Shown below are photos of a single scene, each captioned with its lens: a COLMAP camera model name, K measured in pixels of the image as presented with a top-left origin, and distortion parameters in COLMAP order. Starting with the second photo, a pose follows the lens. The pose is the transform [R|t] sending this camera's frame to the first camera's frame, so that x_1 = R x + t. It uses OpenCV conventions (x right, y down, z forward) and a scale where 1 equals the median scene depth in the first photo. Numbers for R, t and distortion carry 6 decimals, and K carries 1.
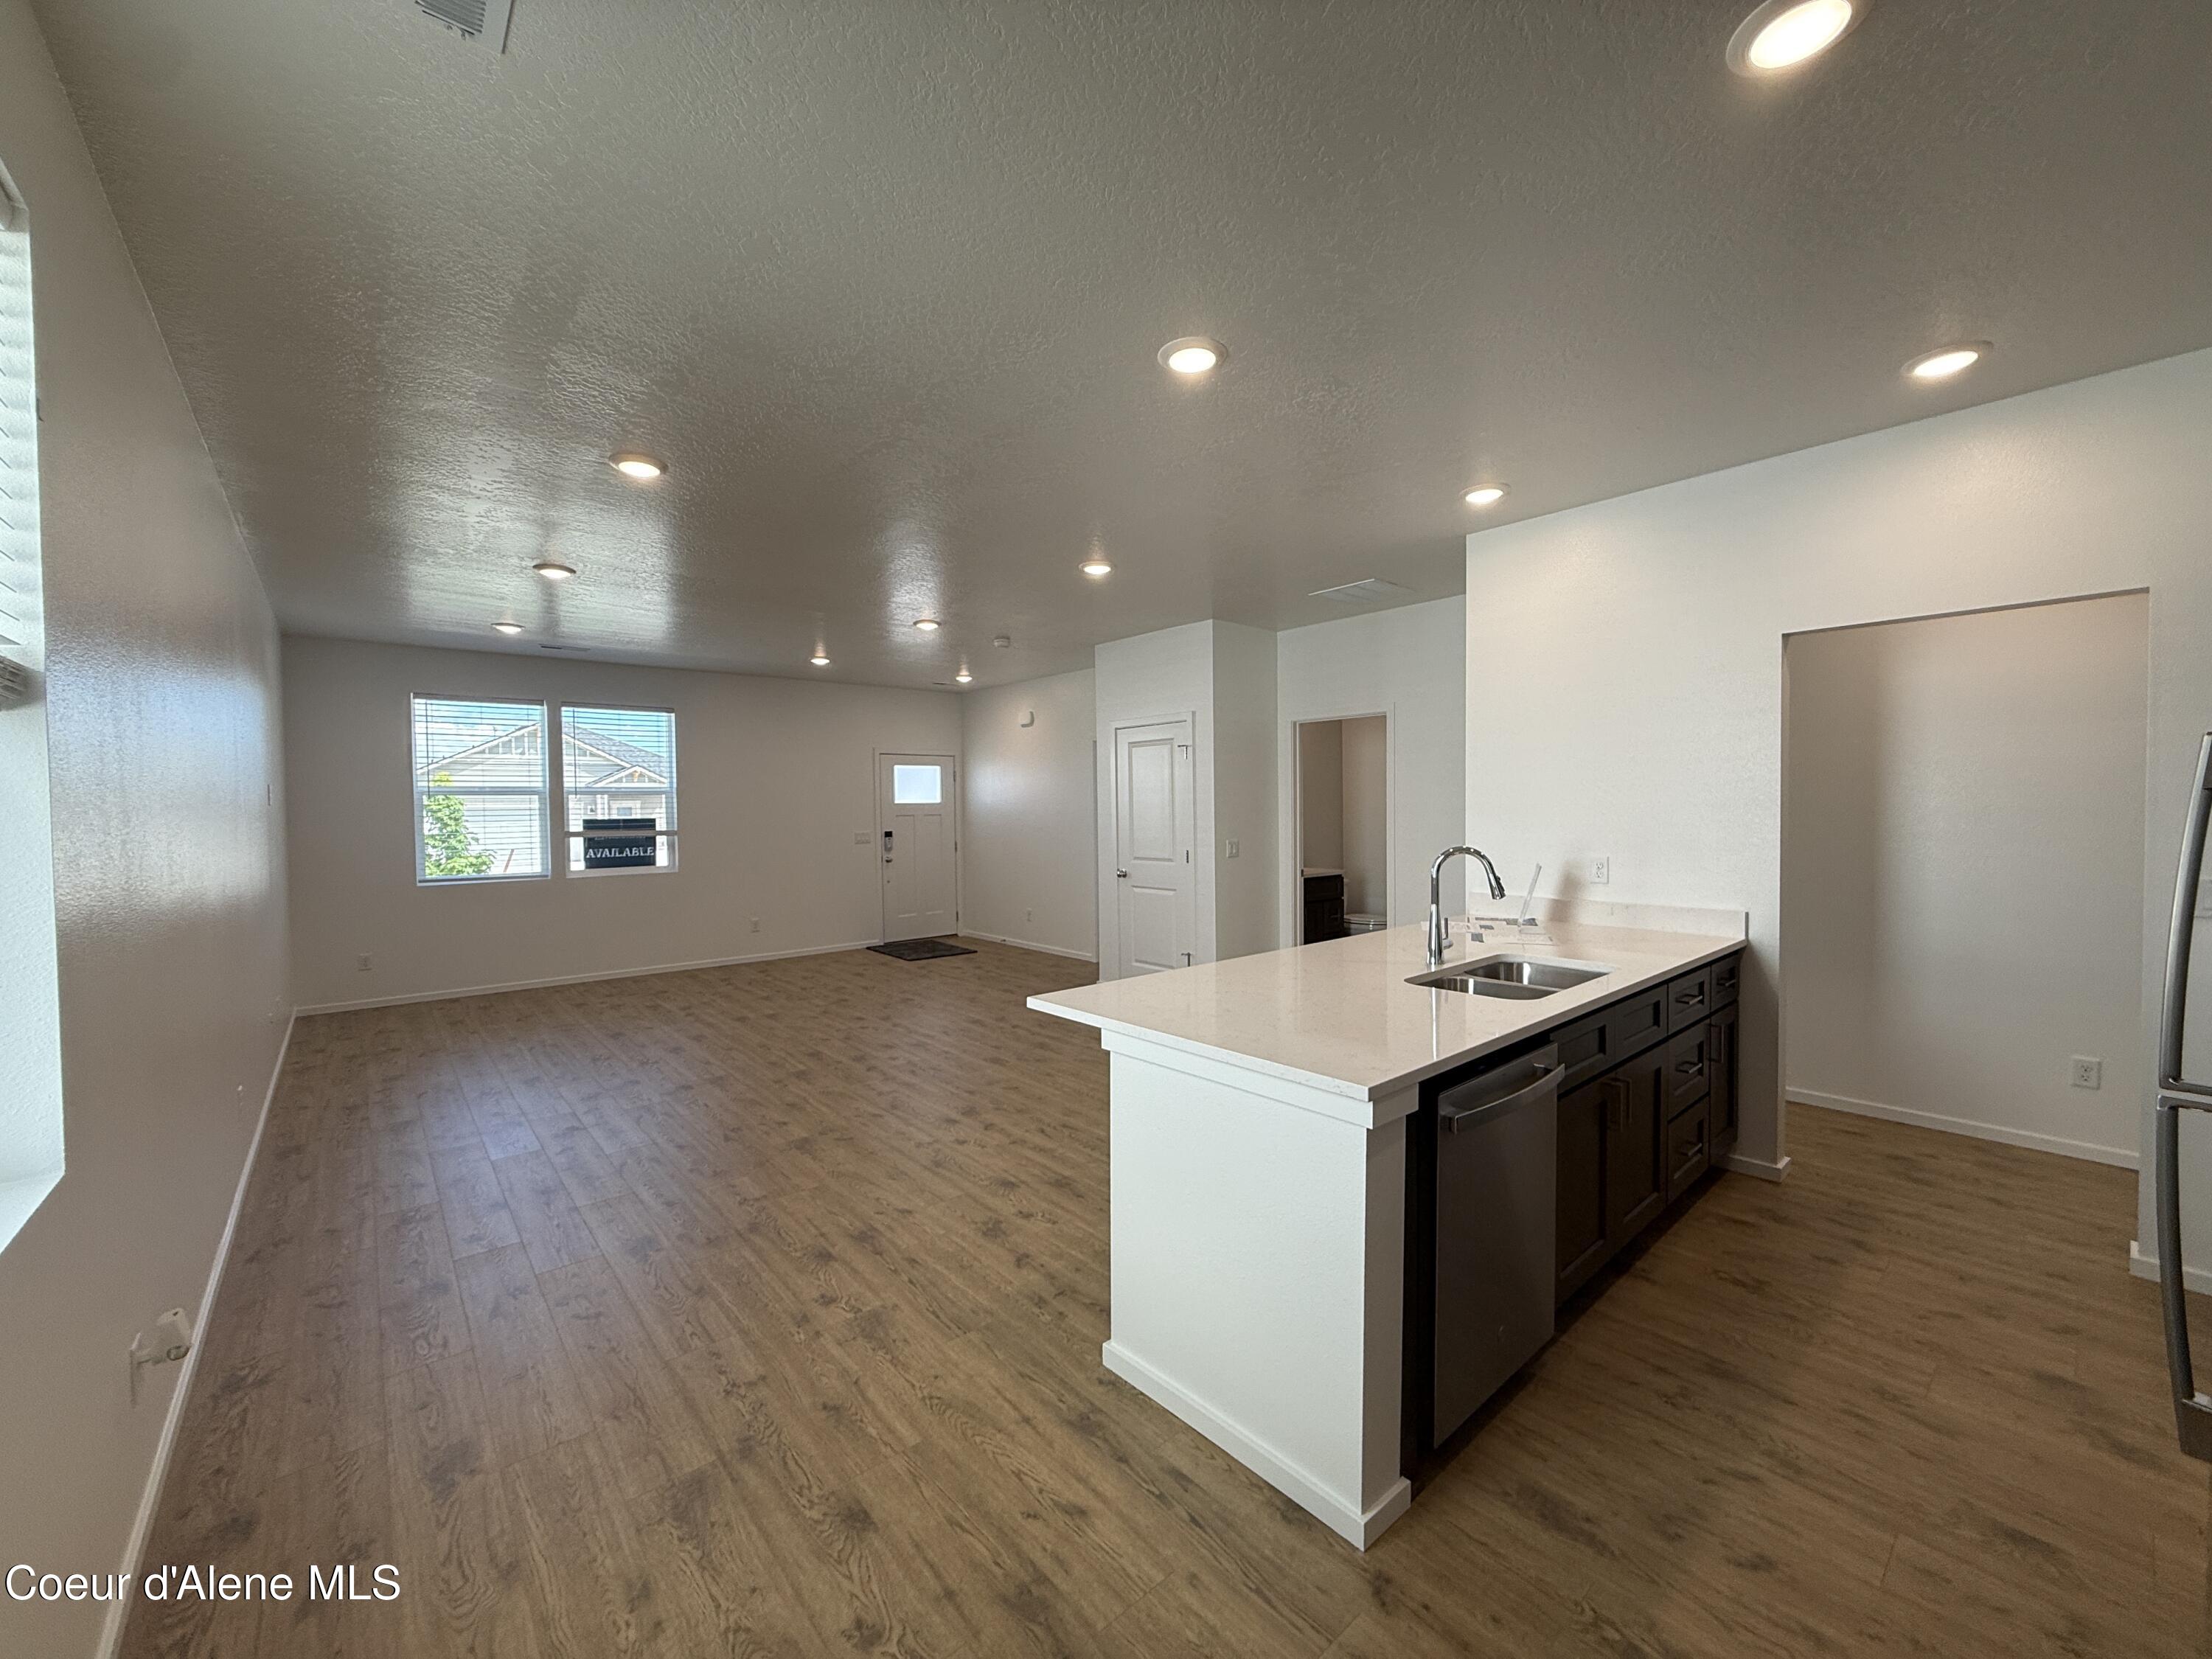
lens RADIAL K [[874.0, 0, 1097.4], [0, 874.0, 833.6], [0, 0, 1]] dist [0.000196, 0.000515]
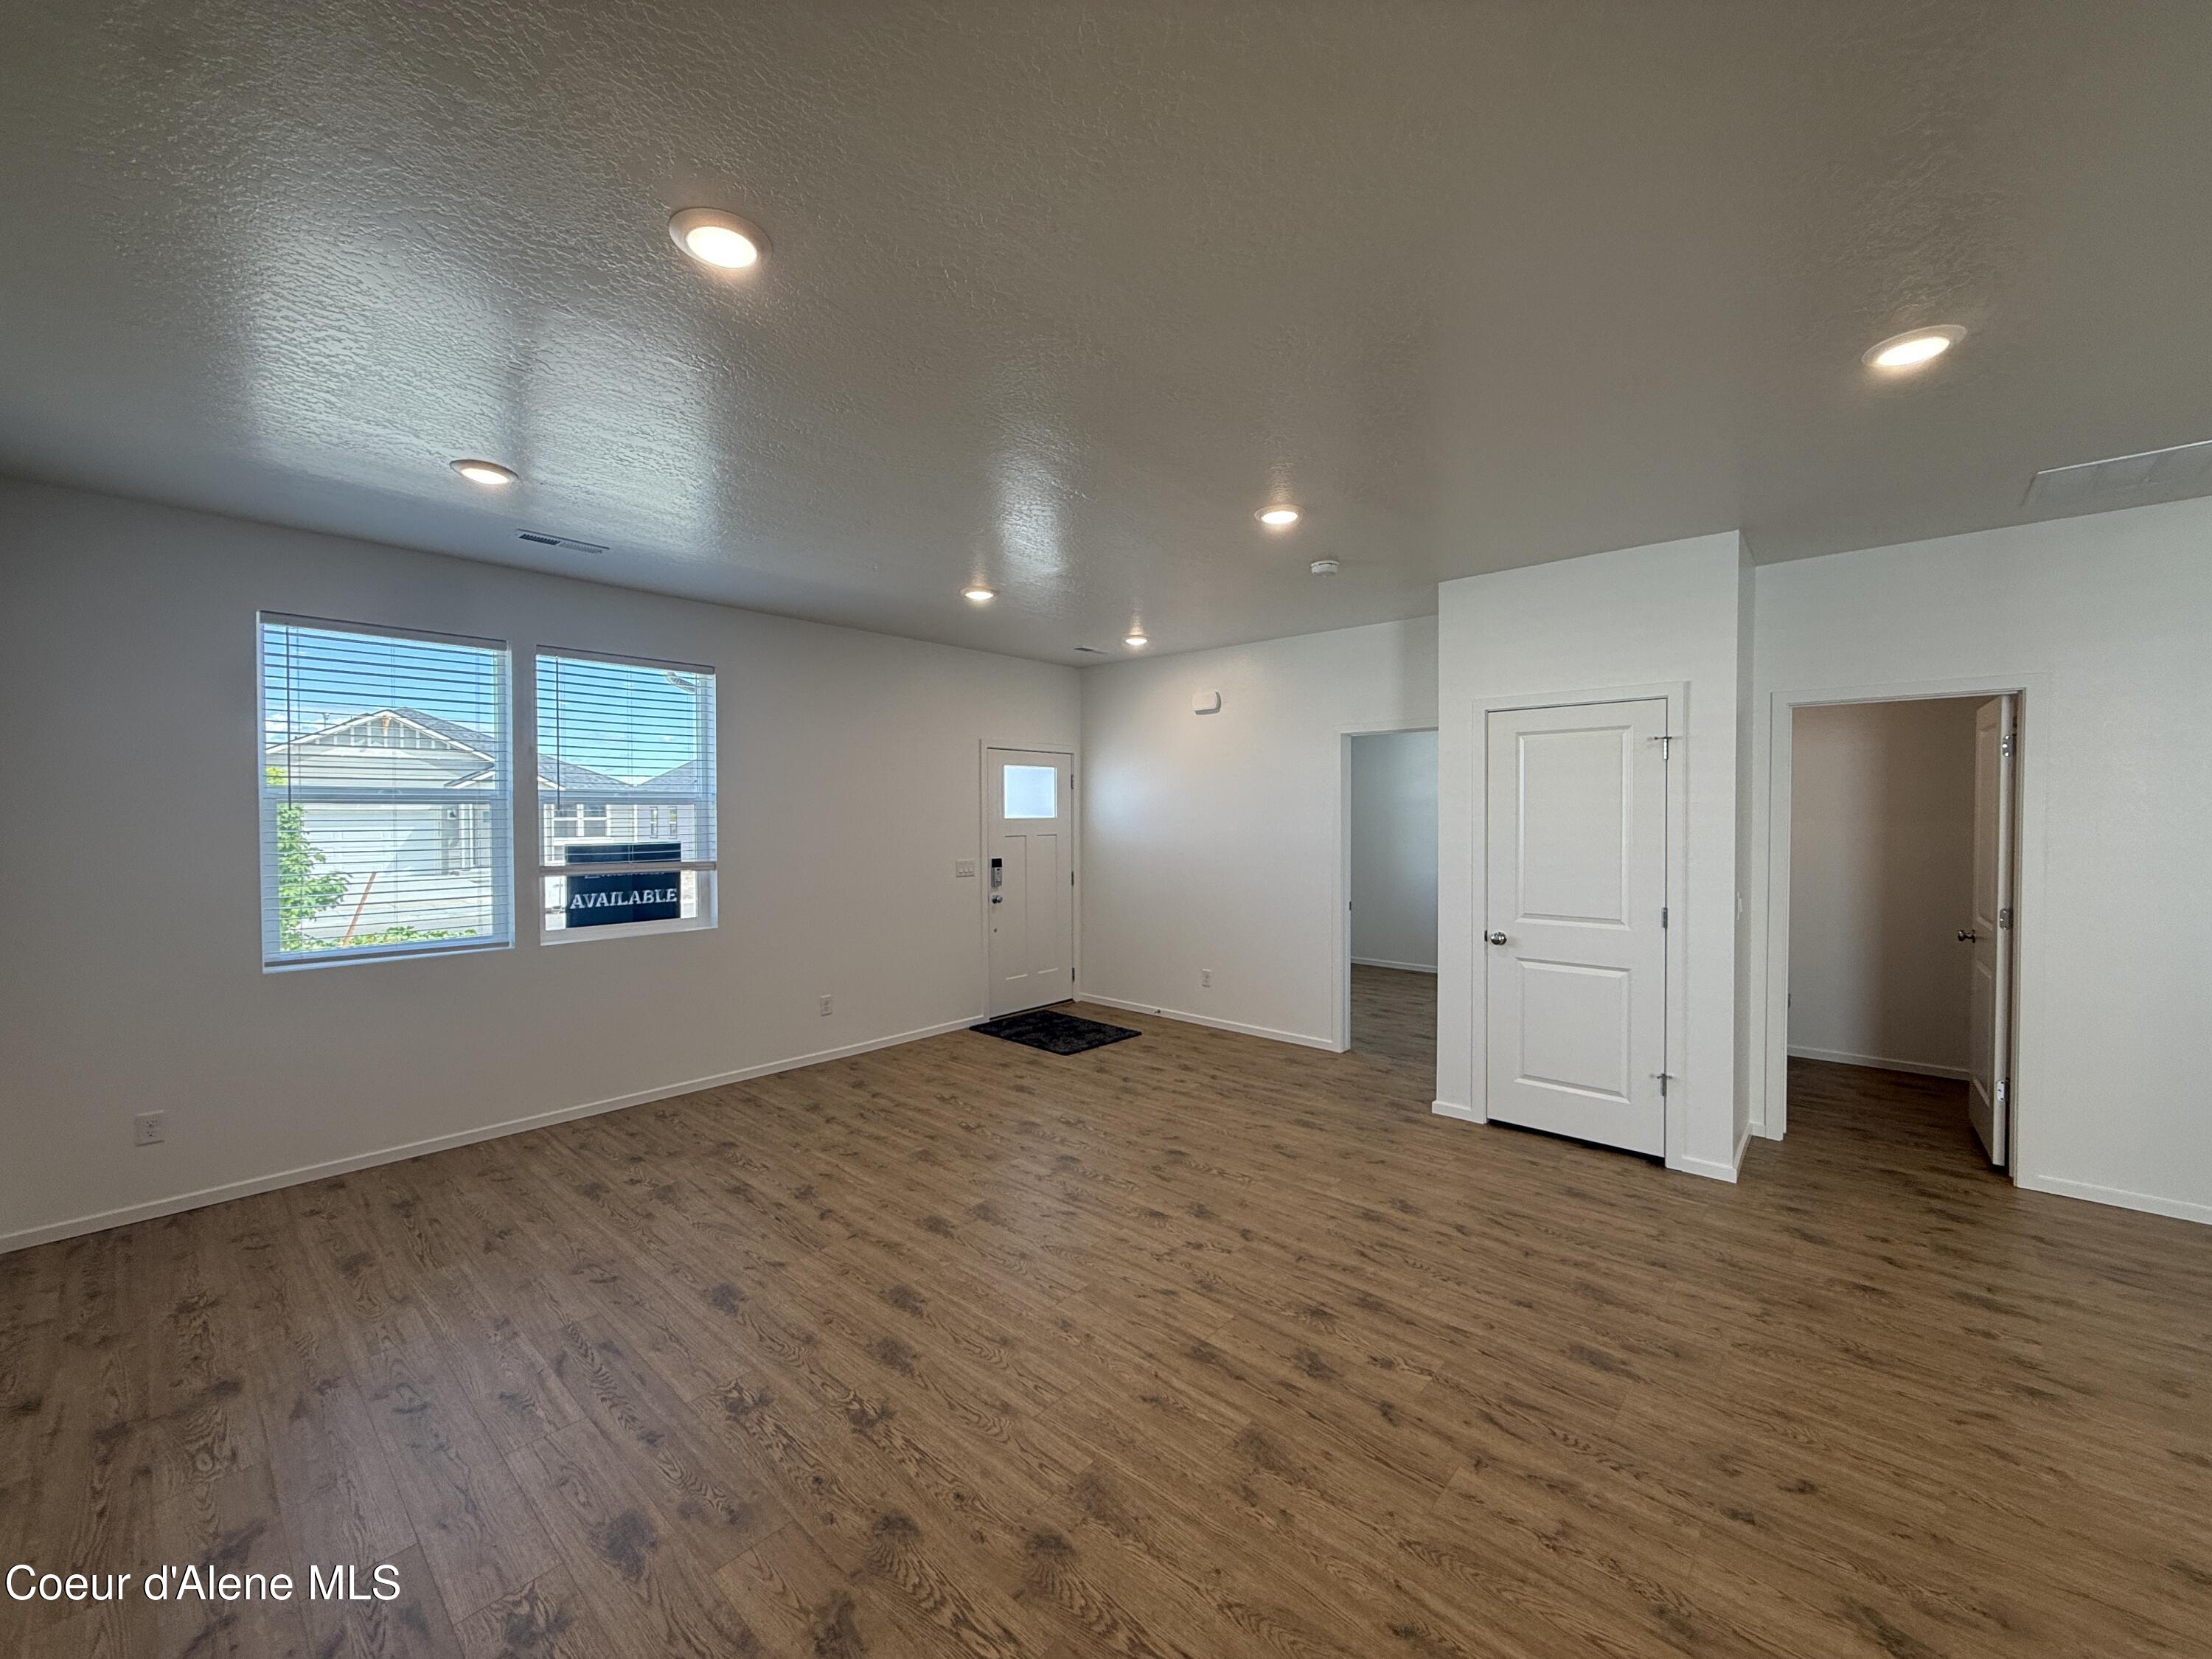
lens RADIAL K [[874.0, 0, 1095.6], [0, 874.0, 821.4], [0, 0, 1]] dist [0.000196, 0.000515]
pose [[0.991522, 0.007804, 0.129702, -0.367945], [-0.004951, 0.999739, -0.022300, -0.024871], [-0.129843, 0.021468, 0.991302, 0.430564]]
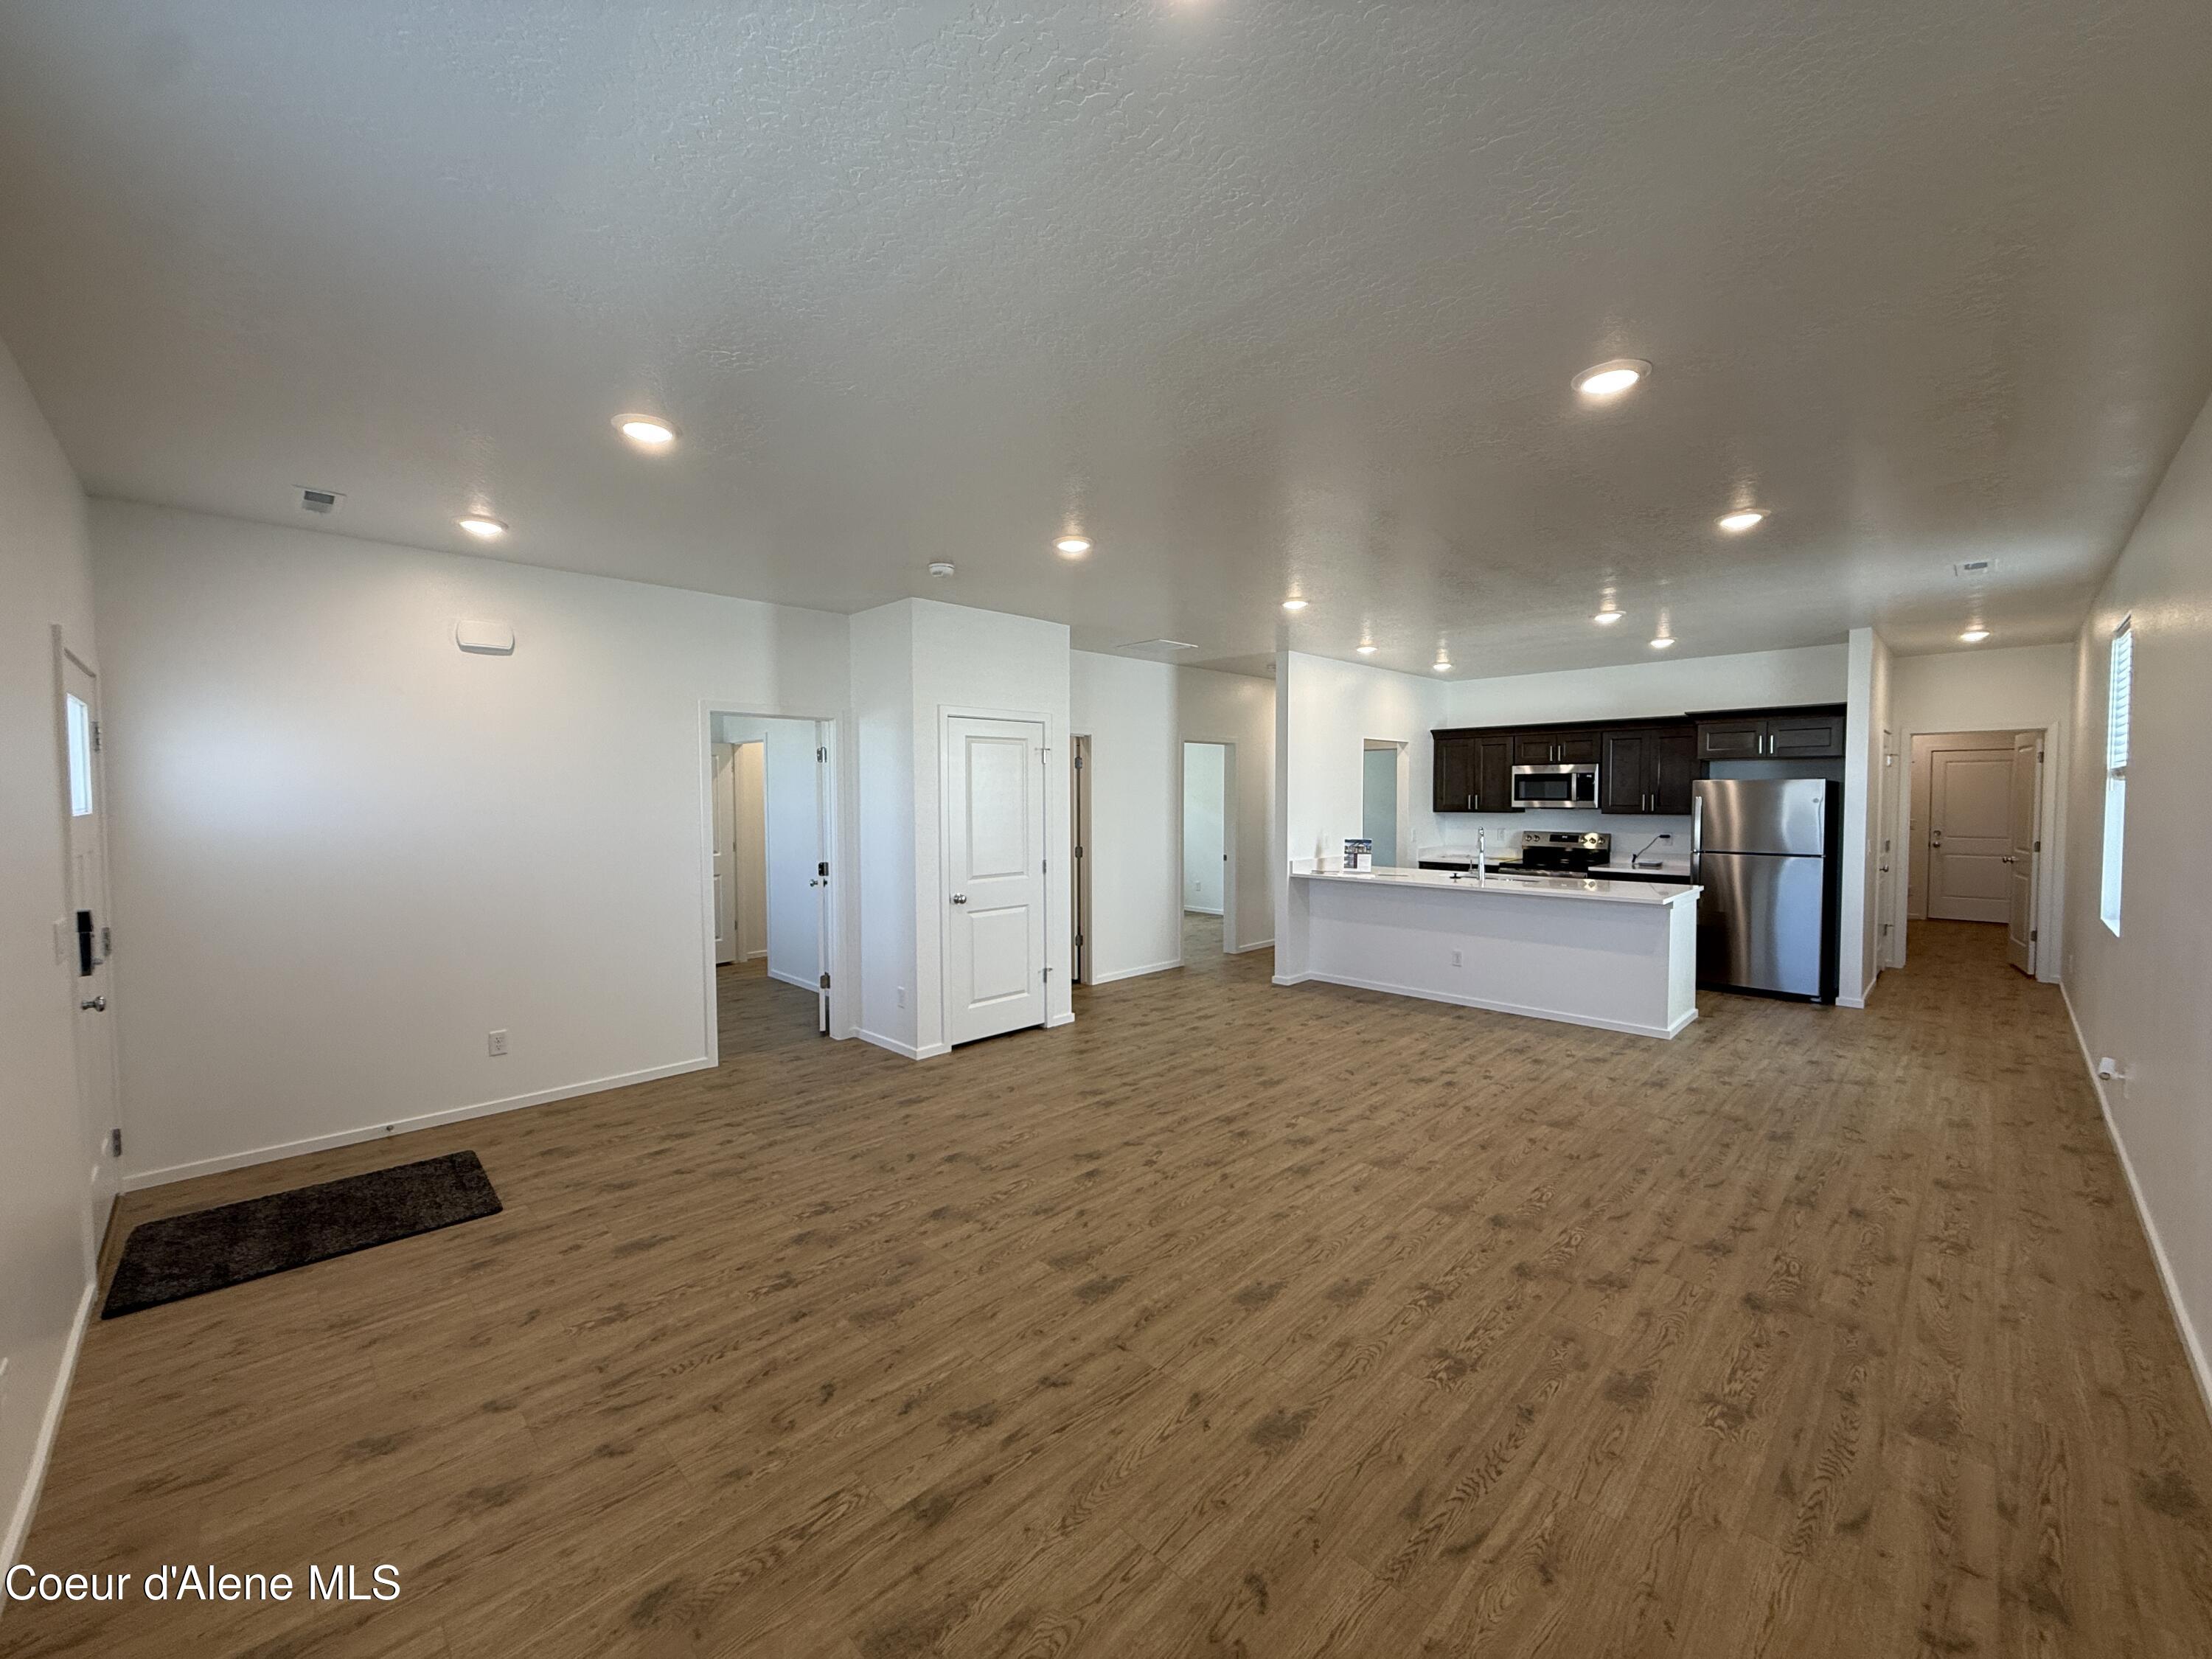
lens RADIAL K [[874.0, 0, 1101.4], [0, 874.0, 824.5], [0, 0, 1]] dist [0.000196, 0.000515]
pose [[-0.073248, -0.024233, 0.997019, -0.826183], [0.036353, 0.998976, 0.026951, -0.041263], [-0.996651, 0.038219, -0.072293, 0.985325]]
